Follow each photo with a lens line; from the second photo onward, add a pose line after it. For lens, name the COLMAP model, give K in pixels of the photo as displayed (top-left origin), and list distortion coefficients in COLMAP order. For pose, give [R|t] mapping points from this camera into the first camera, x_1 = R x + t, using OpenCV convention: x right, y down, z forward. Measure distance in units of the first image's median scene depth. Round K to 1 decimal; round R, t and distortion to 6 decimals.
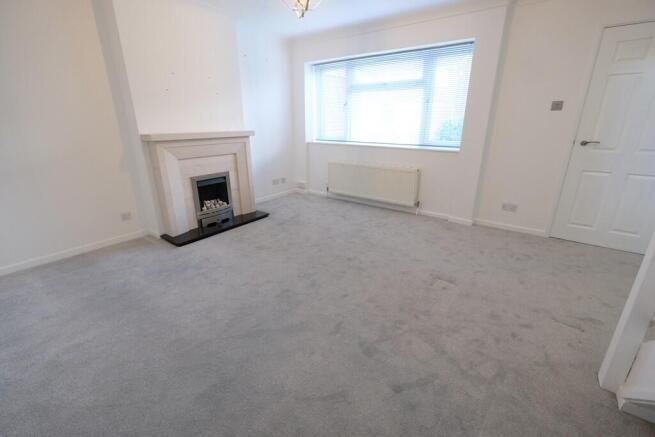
lens RADIAL K [[285.0, 0, 326.9], [0, 285.0, 216.2], [0, 0, 1]] dist [-0.003972, 0.000387]
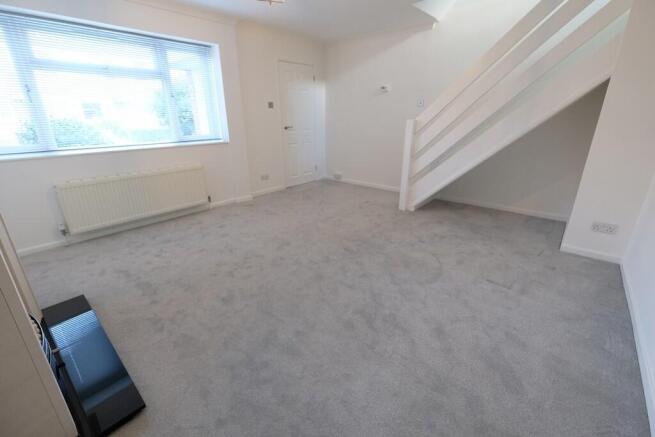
lens RADIAL K [[285.0, 0, 326.9], [0, 285.0, 216.2], [0, 0, 1]] dist [-0.003972, 0.000387]
pose [[0.084938, -0.338470, 0.937136, -0.611460], [0.323278, 0.899016, 0.295402, -0.150079], [-0.942485, 0.277864, 0.185780, 0.435984]]
